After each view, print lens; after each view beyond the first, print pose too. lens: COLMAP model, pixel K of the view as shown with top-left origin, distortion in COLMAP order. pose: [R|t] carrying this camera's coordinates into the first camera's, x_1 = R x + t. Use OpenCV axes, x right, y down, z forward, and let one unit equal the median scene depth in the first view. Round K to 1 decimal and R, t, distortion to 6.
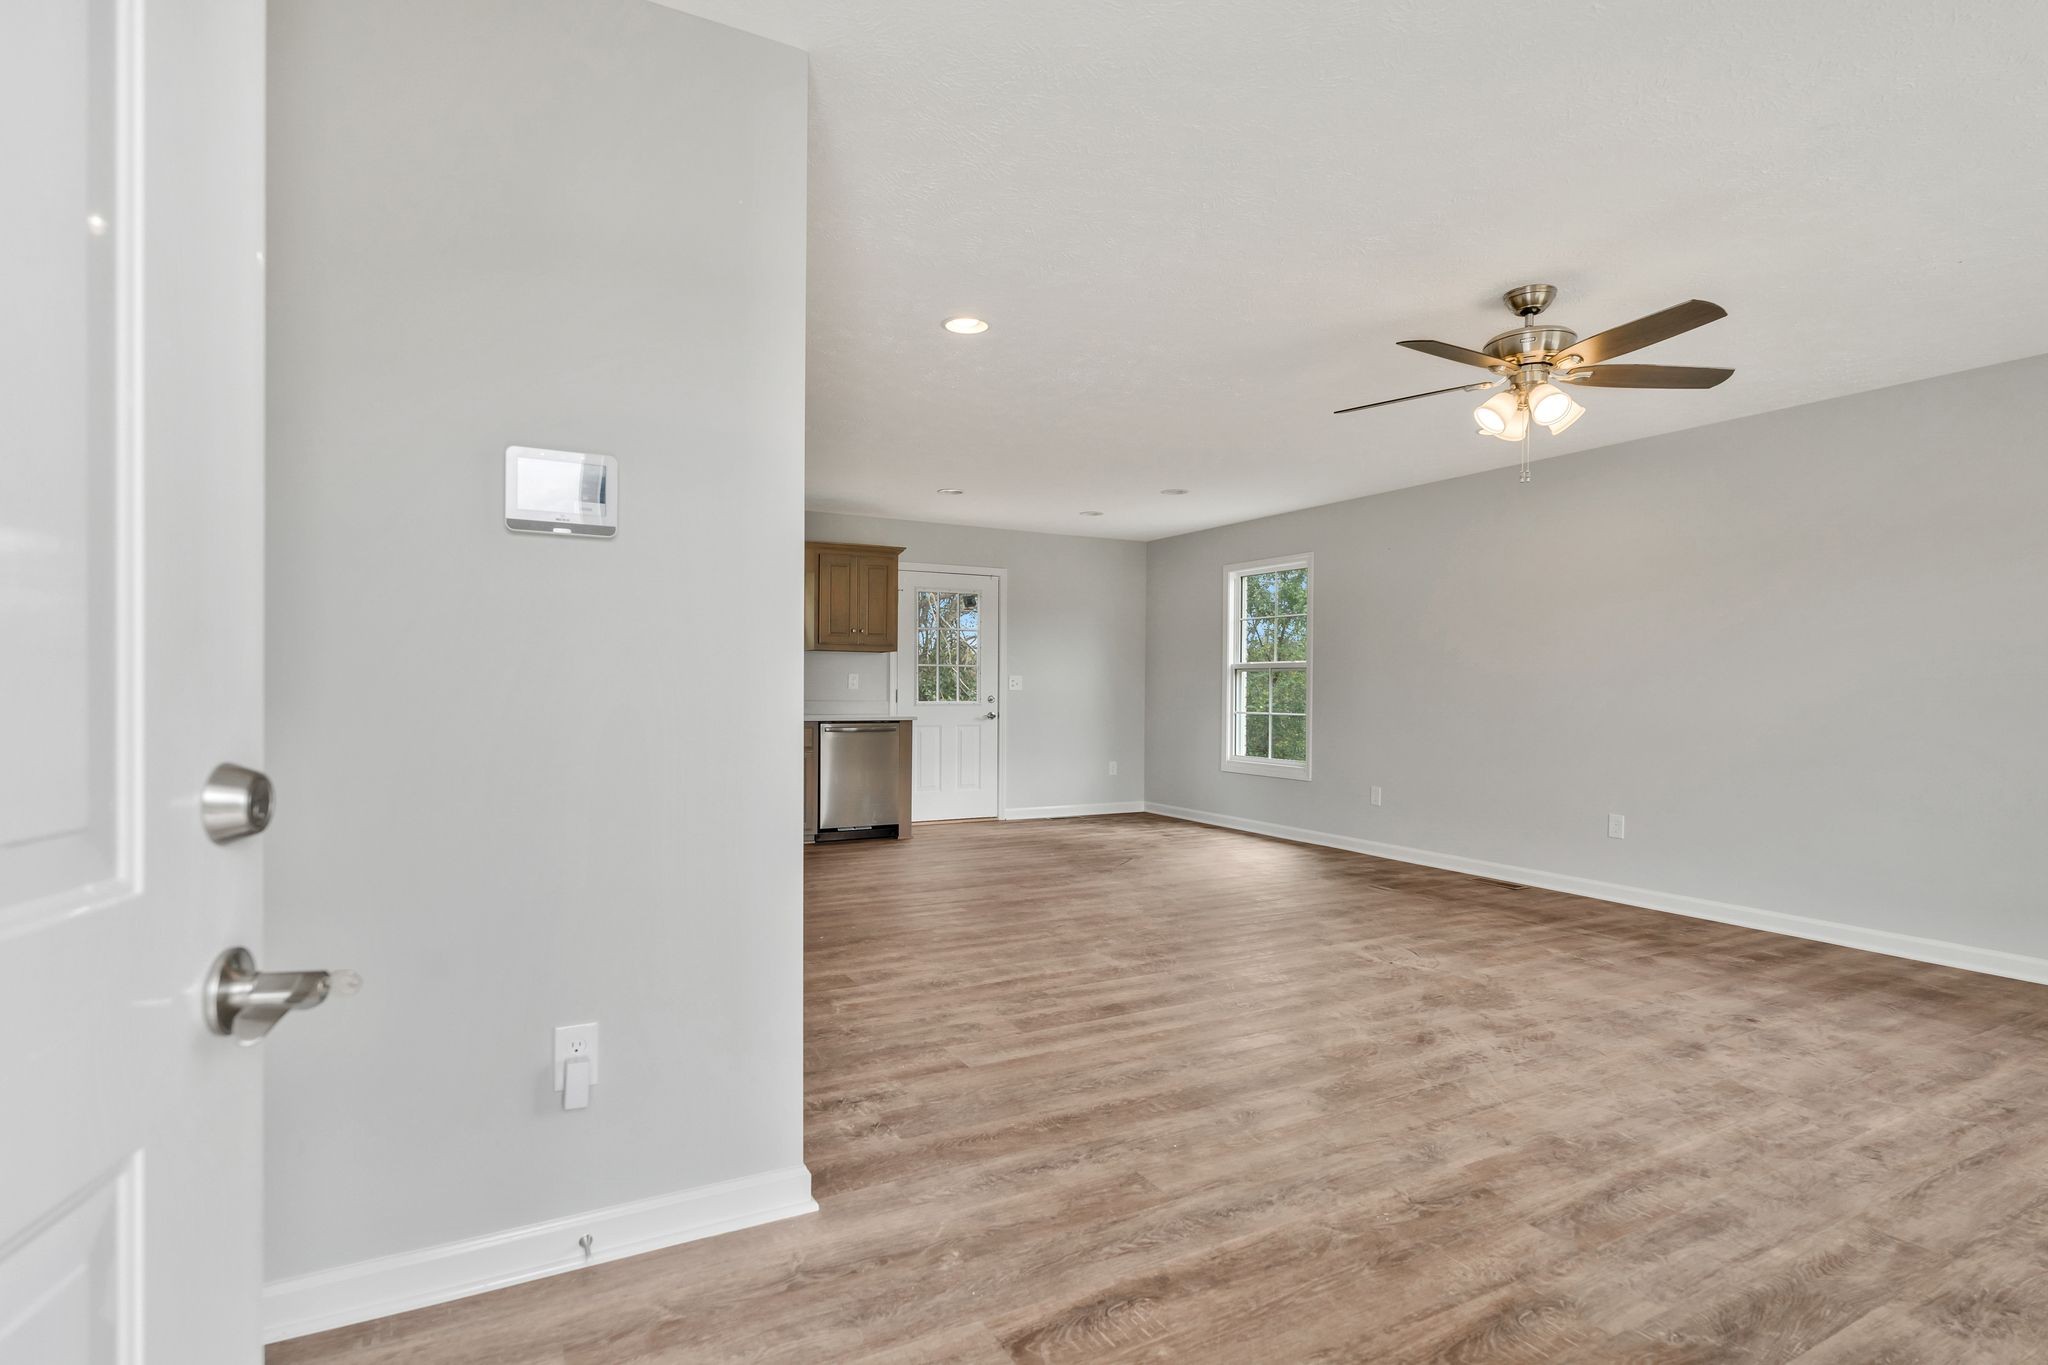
lens RADIAL K [[999.0, 0, 1024.0], [0, 999.0, 682.5], [0, 0, 1]] dist [0.000855, 0.000411]
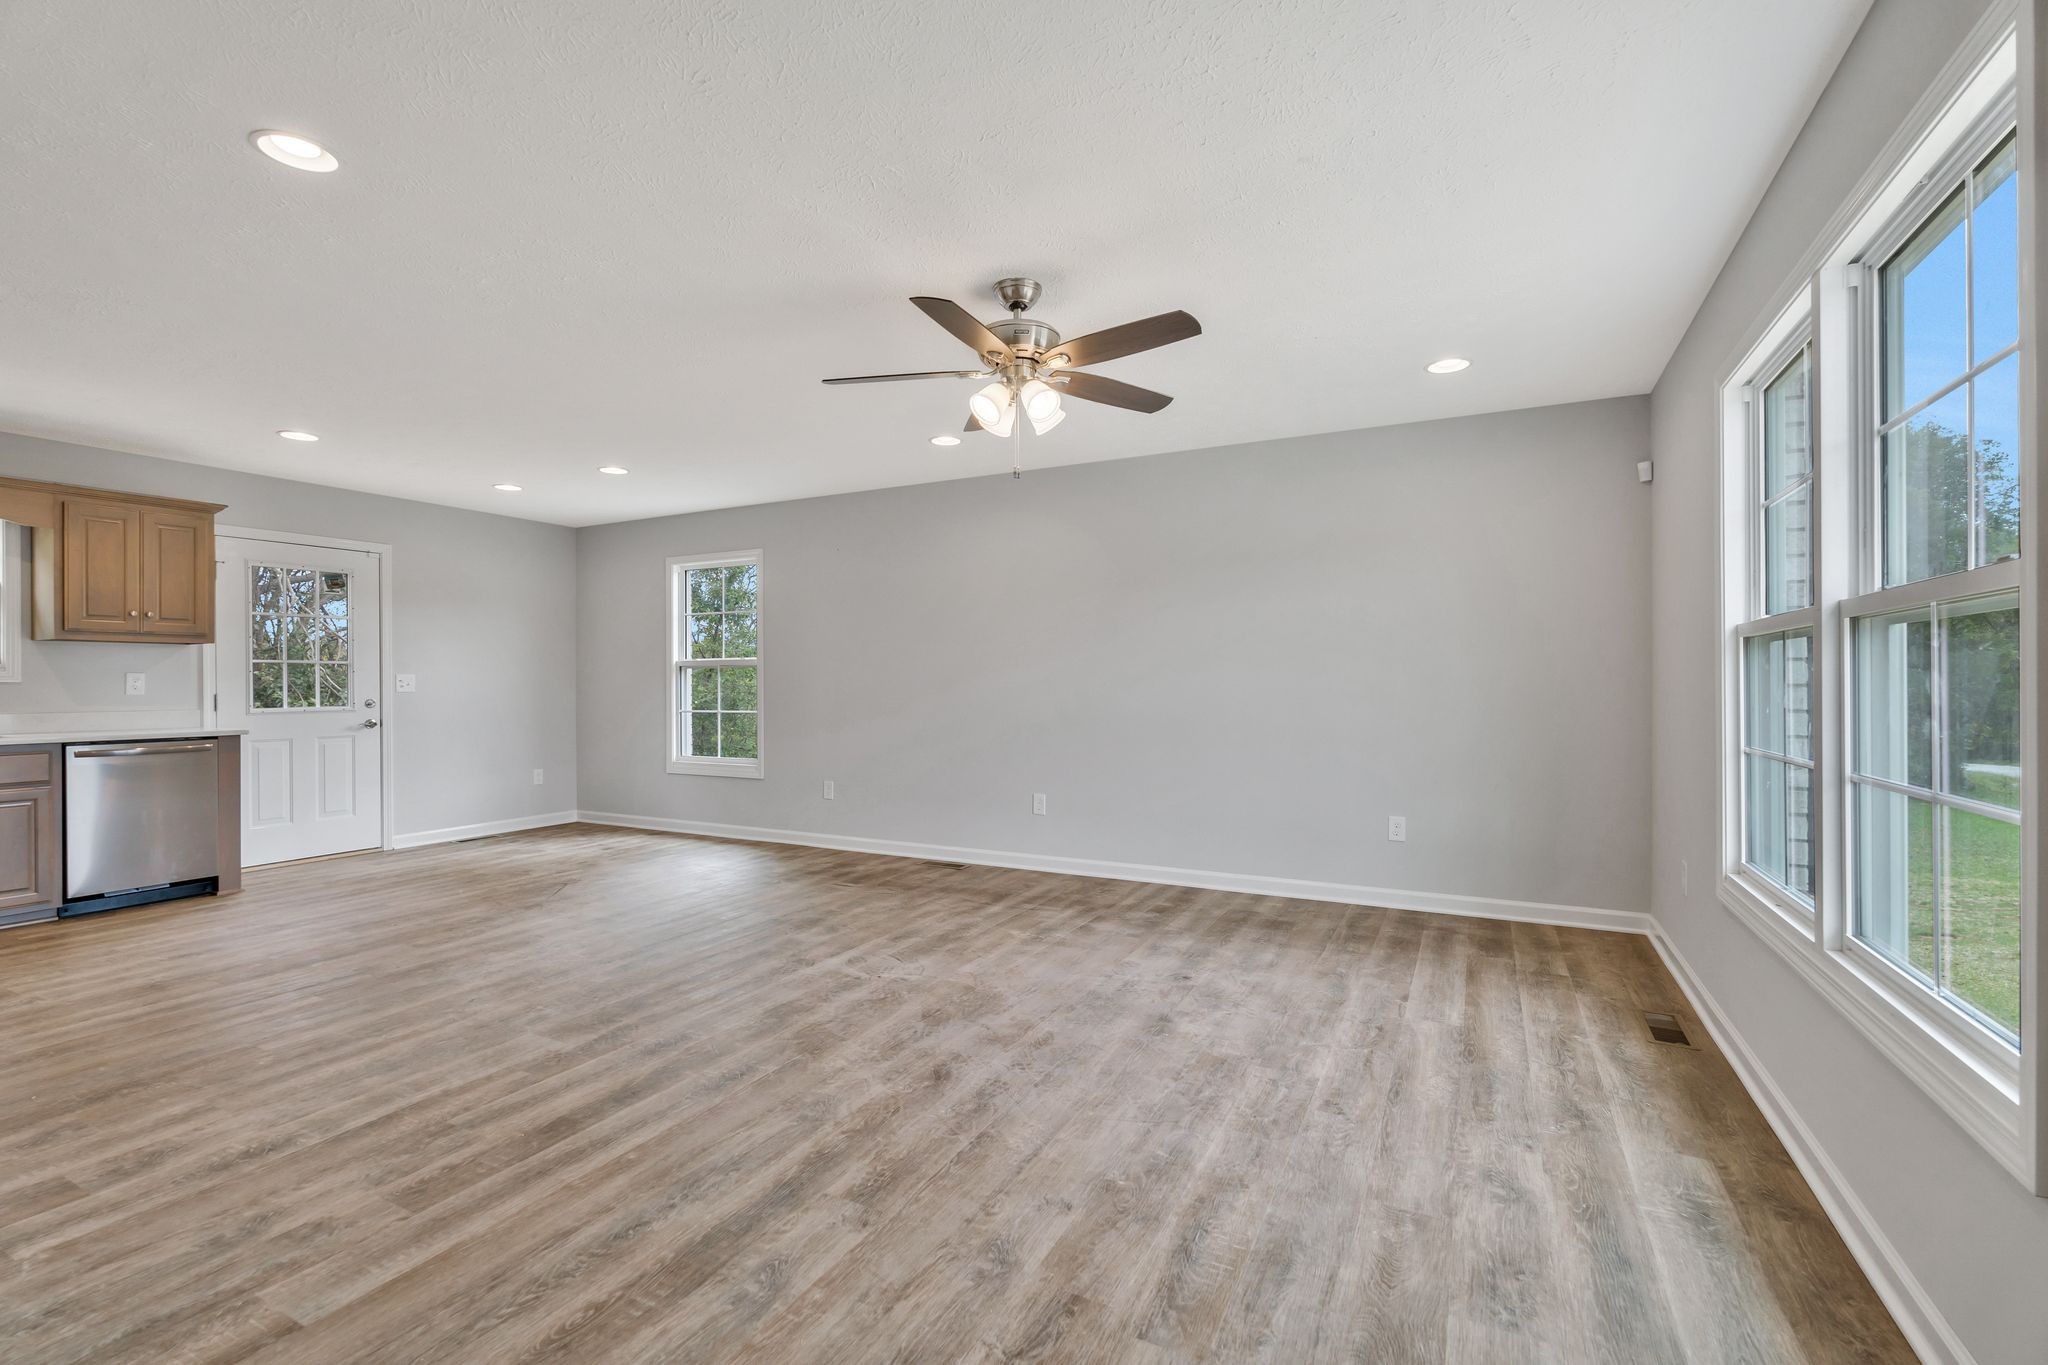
lens RADIAL K [[887.7, 0, 1002.3], [0, 887.7, 682.6], [0, 0, 1]] dist [-0.000494, -0.000482]
pose [[0.837457, -0.011429, 0.546384, 0.007815], [0.007891, 0.999930, 0.008822, -0.005639], [-0.546447, -0.003076, 0.837488, 0.237086]]
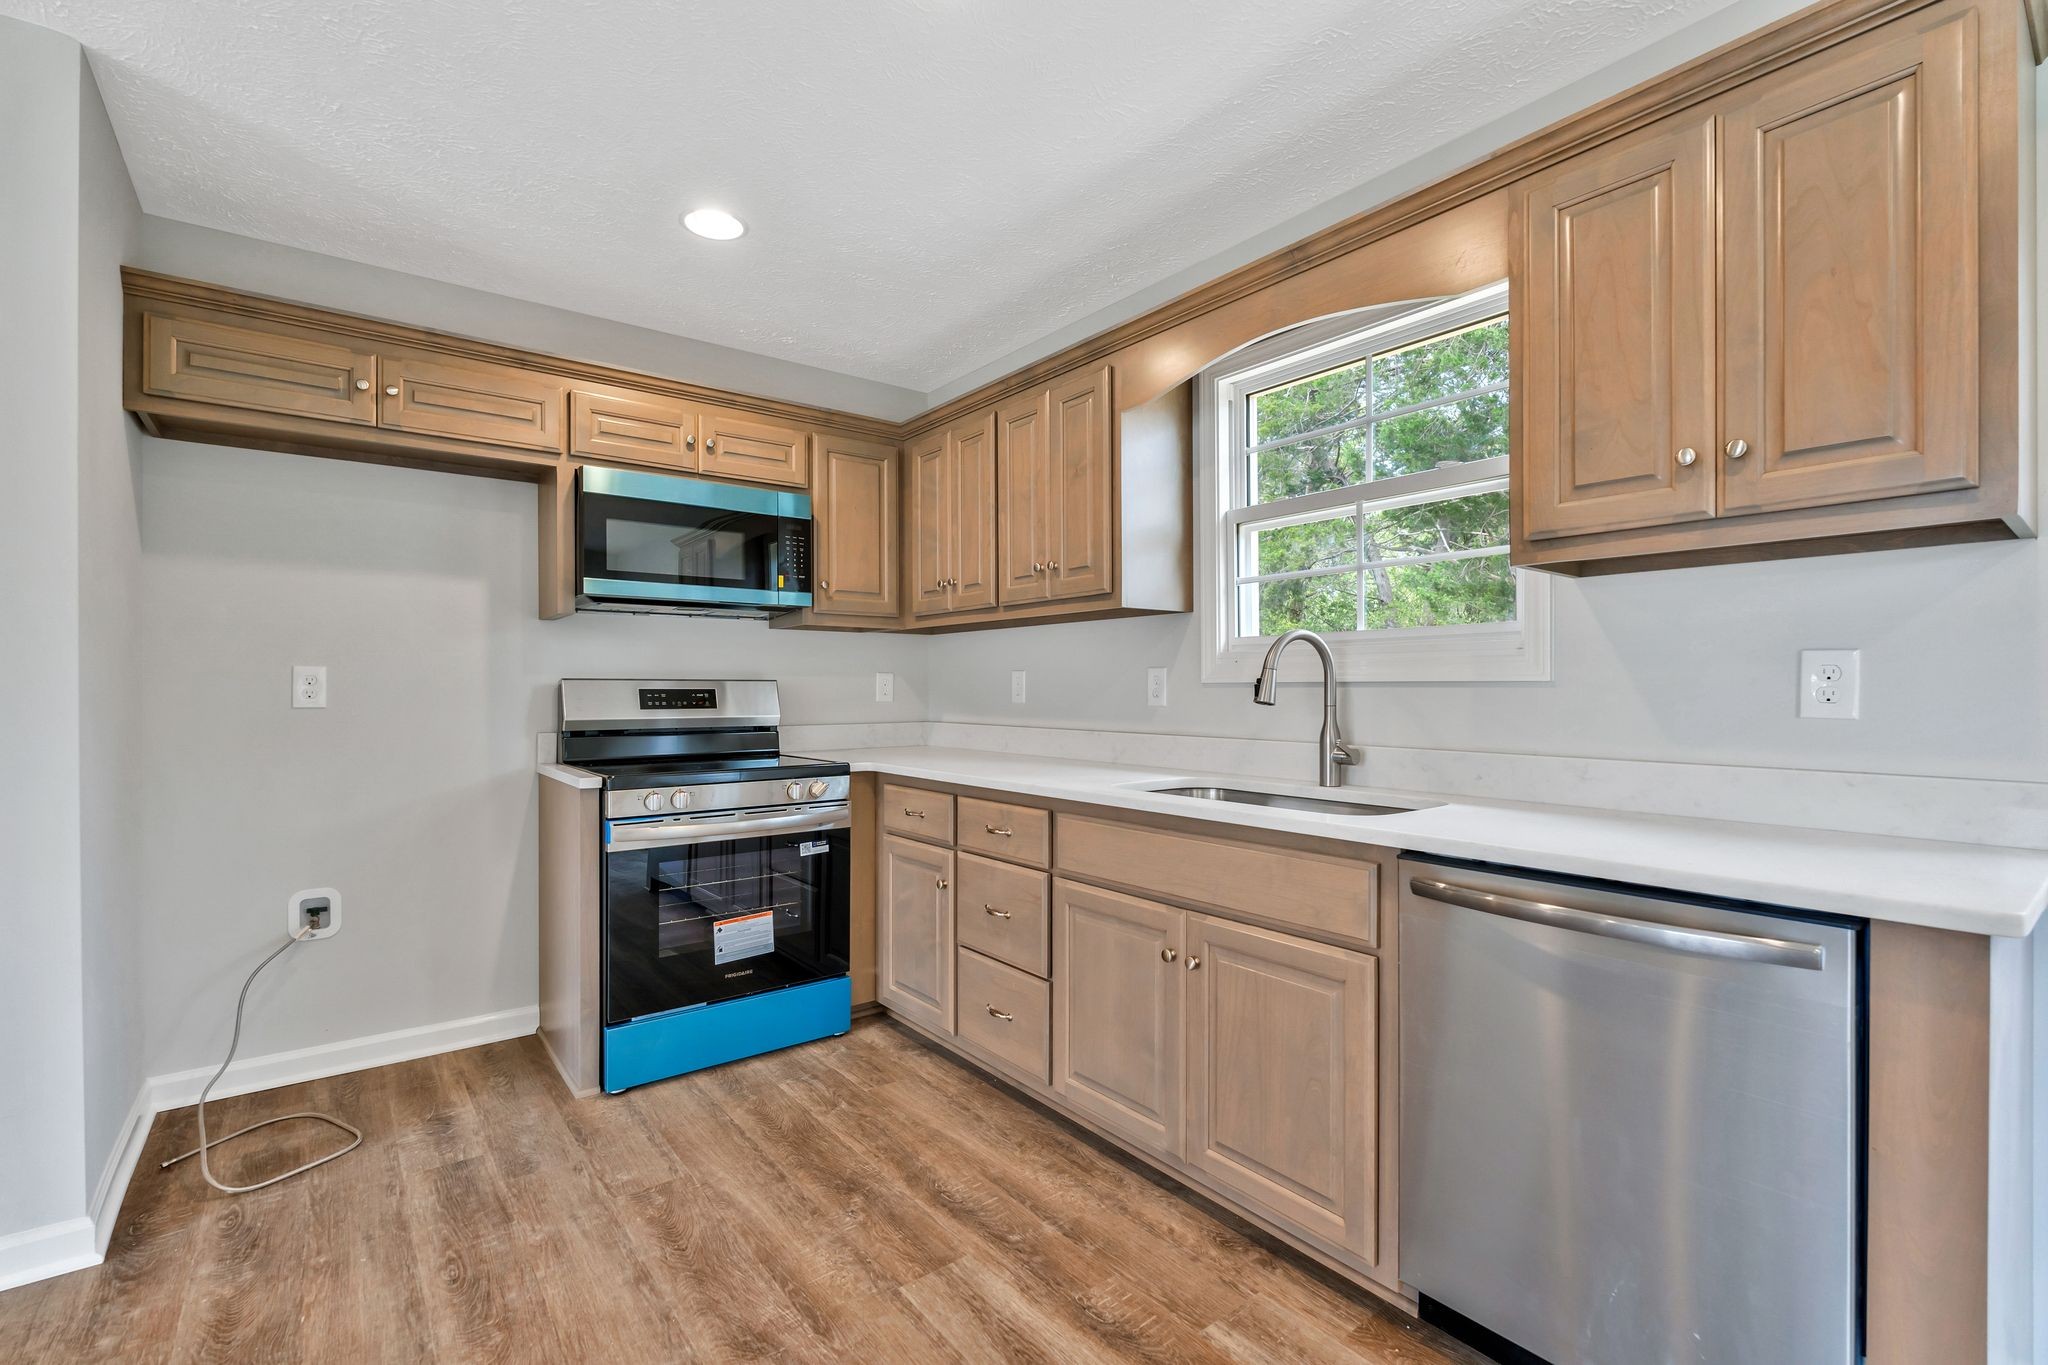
lens RADIAL K [[897.7, 0, 1014.2], [0, 897.7, 689.3], [0, 0, 1]] dist [-0.003400, -0.000481]
pose [[0.150522, -0.006269, -0.988587, 0.007516], [0.008033, 0.999955, -0.005118, -0.000996], [0.988574, -0.007171, 0.150565, 1.557295]]
